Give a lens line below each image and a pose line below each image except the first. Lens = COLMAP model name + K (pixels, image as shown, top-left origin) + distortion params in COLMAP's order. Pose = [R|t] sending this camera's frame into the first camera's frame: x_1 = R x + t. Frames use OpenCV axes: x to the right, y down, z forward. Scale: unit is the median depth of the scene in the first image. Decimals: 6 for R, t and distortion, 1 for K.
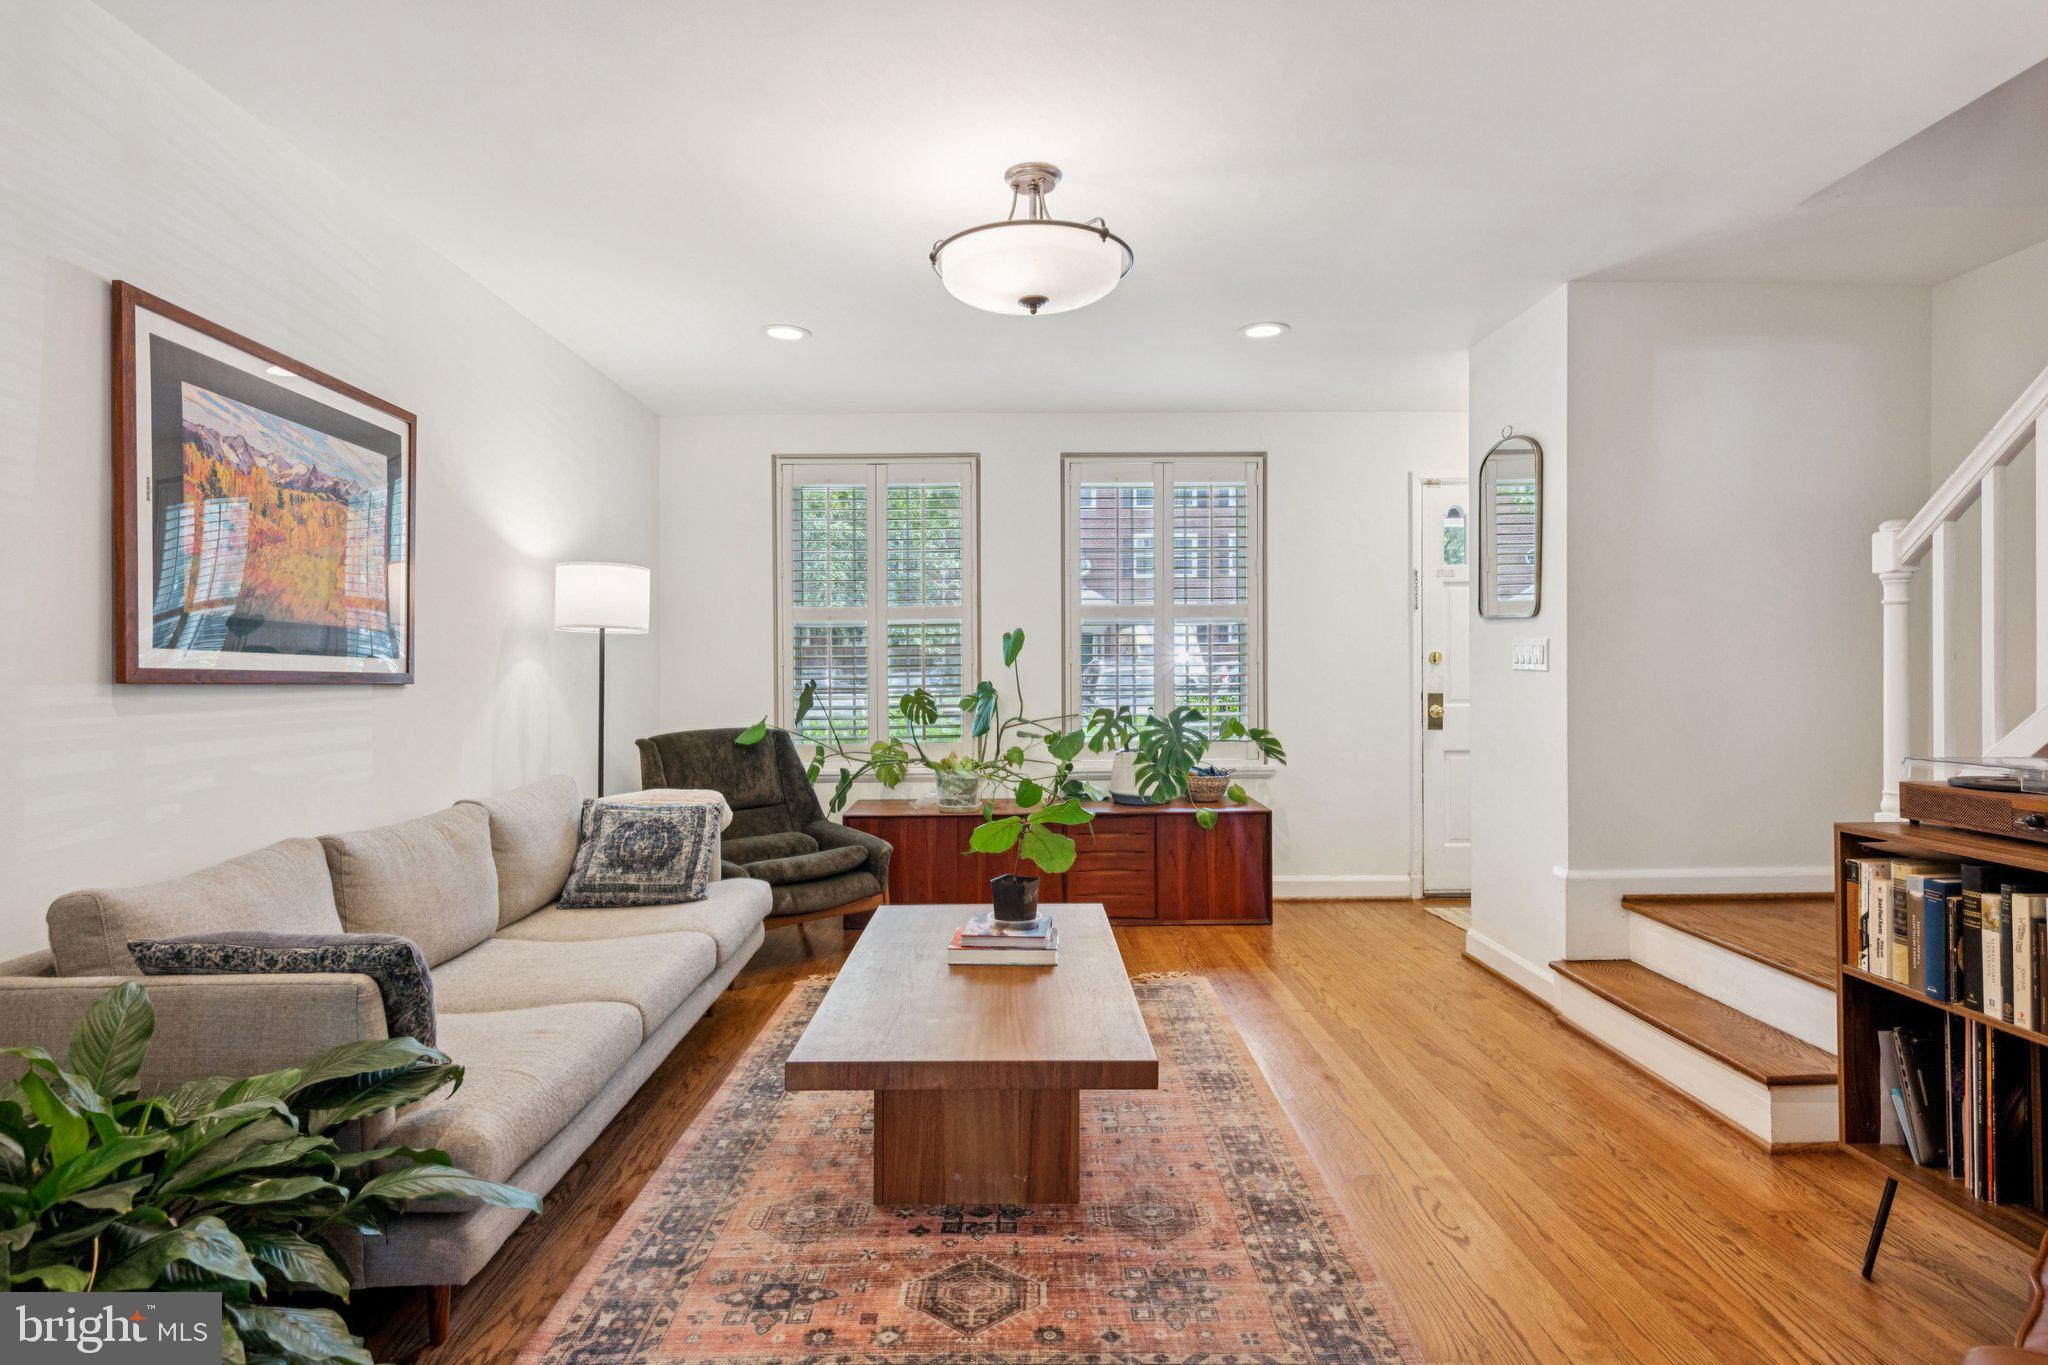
lens RADIAL K [[1073.4, 0, 1030.6], [0, 1073.4, 646.9], [0, 0, 1]] dist [0.009814, 0.000068]
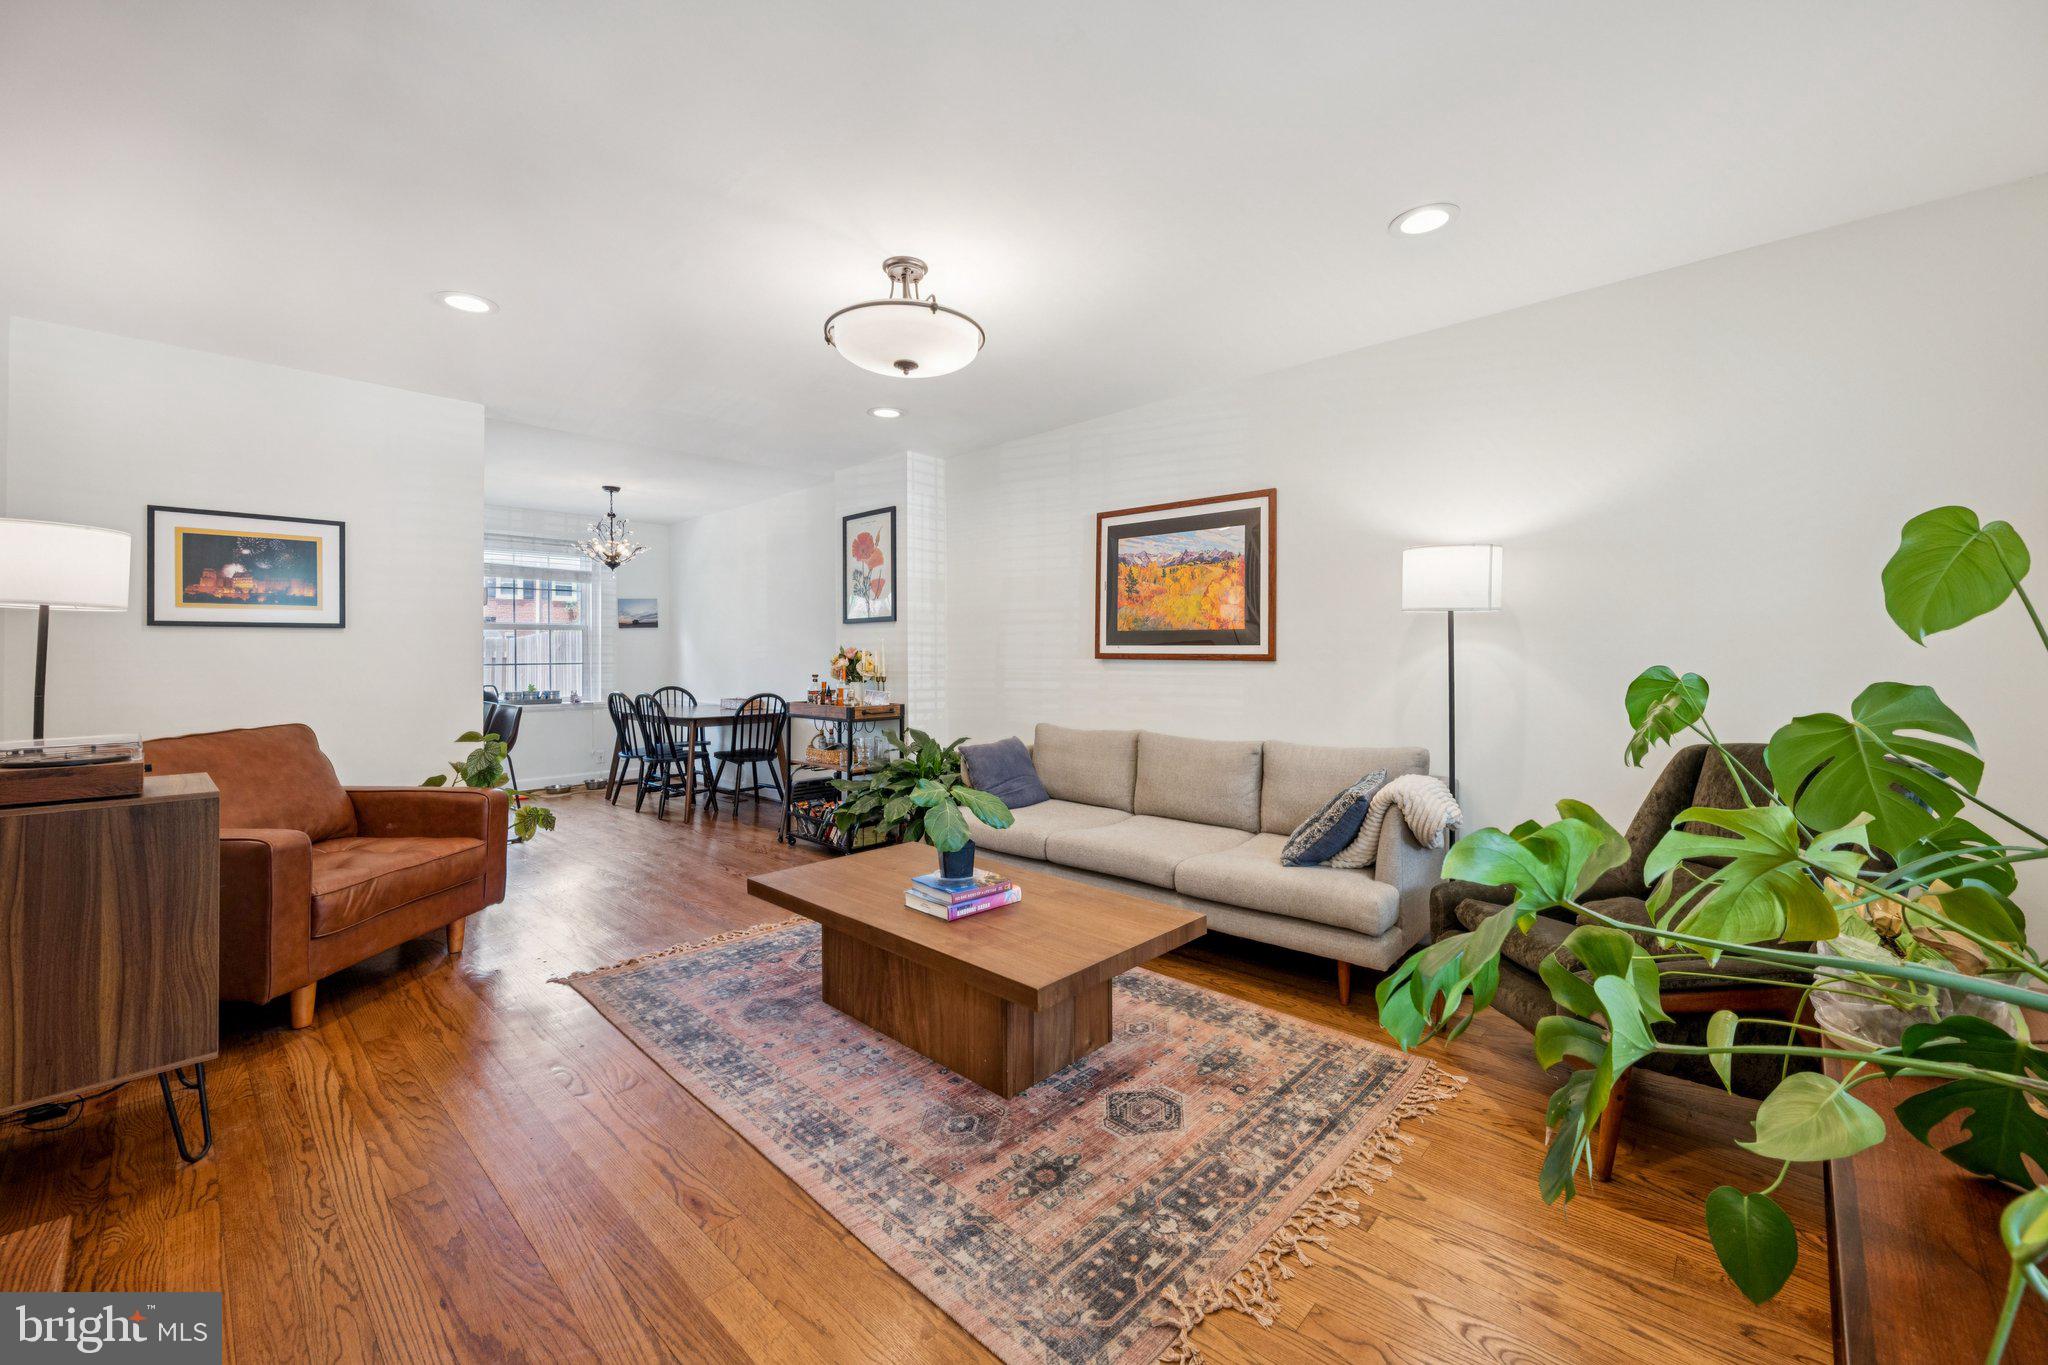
lens RADIAL K [[816.3, 0, 1032.4], [0, 816.3, 658.3], [0, 0, 1]] dist [-0.001290, 0.000110]
pose [[-0.702681, 0.012455, -0.711396, 0.610910], [0.025247, 0.999654, -0.007436, 0.034619], [0.711057, -0.023185, -0.702752, 1.889306]]
